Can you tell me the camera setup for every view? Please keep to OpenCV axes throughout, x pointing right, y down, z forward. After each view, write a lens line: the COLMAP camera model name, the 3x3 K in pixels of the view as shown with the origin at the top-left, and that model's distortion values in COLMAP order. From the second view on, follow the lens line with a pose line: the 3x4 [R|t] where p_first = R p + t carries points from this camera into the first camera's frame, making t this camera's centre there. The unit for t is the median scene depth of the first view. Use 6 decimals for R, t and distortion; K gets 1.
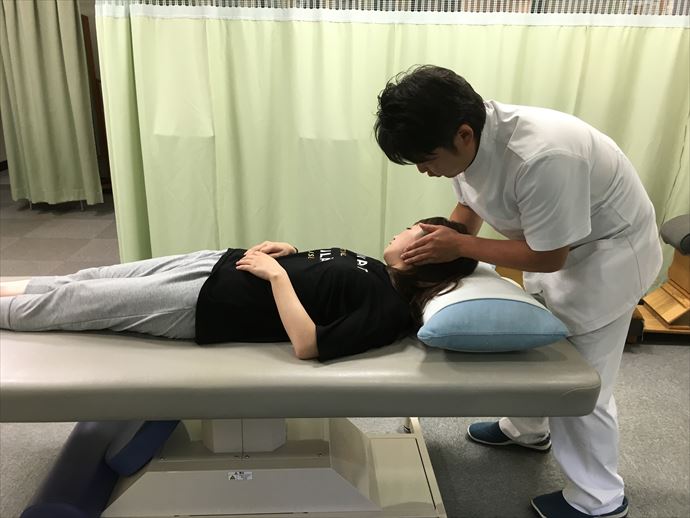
lens RADIAL K [[578.2, 0, 347.3], [0, 578.2, 262.9], [0, 0, 1]] dist [0.009115, -0.038370]
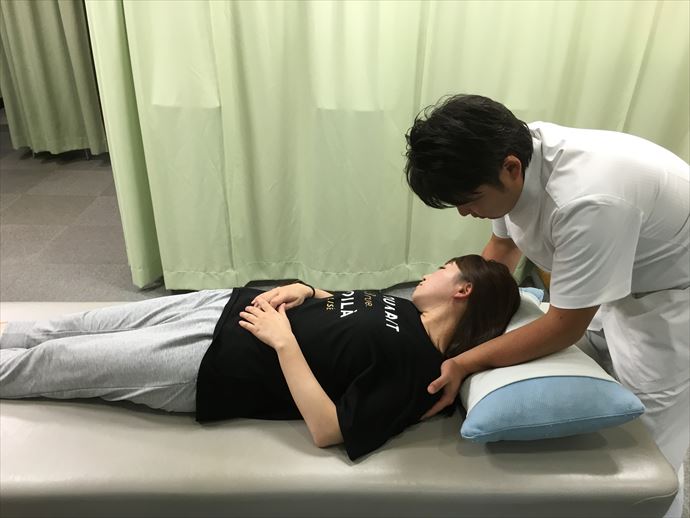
lens RADIAL K [[578.2, 0, 351.1], [0, 578.2, 271.2], [0, 0, 1]] dist [0.009115, -0.038370]
pose [[0.999654, 0.011498, -0.023657, -0.013923], [-0.007799, 0.988518, 0.150901, -0.190871], [0.025121, -0.150665, 0.988266, 0.176494]]
